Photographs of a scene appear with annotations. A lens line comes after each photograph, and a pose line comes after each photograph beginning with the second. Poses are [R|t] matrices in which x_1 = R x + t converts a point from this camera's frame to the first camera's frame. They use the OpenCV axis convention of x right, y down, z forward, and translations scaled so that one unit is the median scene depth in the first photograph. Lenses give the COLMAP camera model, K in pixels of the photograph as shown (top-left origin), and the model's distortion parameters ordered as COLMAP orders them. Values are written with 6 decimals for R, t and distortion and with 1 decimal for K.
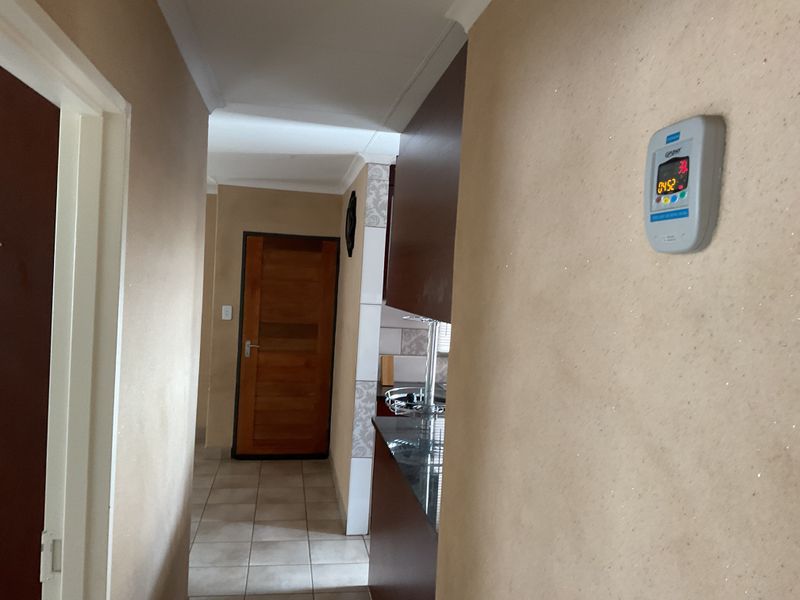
lens RADIAL K [[664.8, 0, 400.0], [0, 664.8, 300.0], [0, 0, 1]] dist [0.135665, -0.215904]
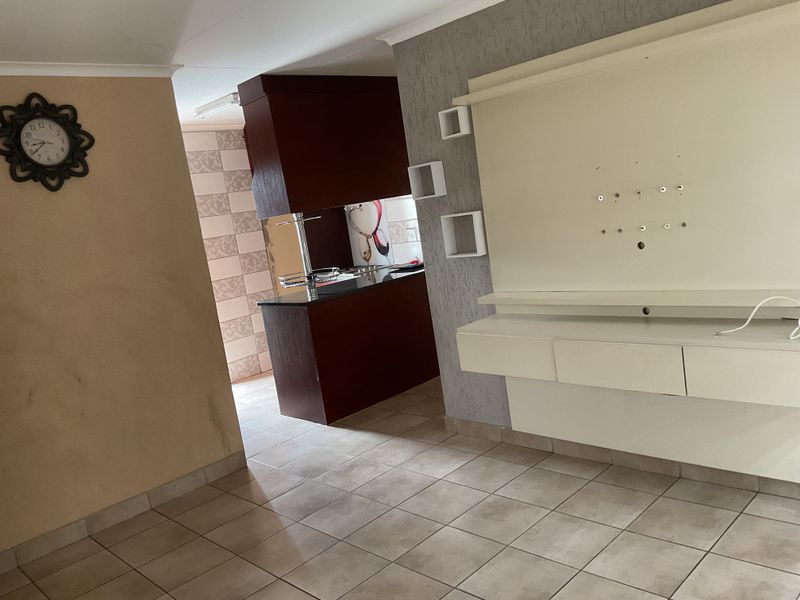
lens RADIAL K [[664.8, 0, 400.0], [0, 664.8, 300.0], [0, 0, 1]] dist [0.135665, -0.215904]
pose [[-0.574094, -0.098061, 0.812896, -1.039303], [0.132689, 0.968537, 0.210546, -0.068940], [-0.807967, 0.228736, -0.543019, 1.361209]]
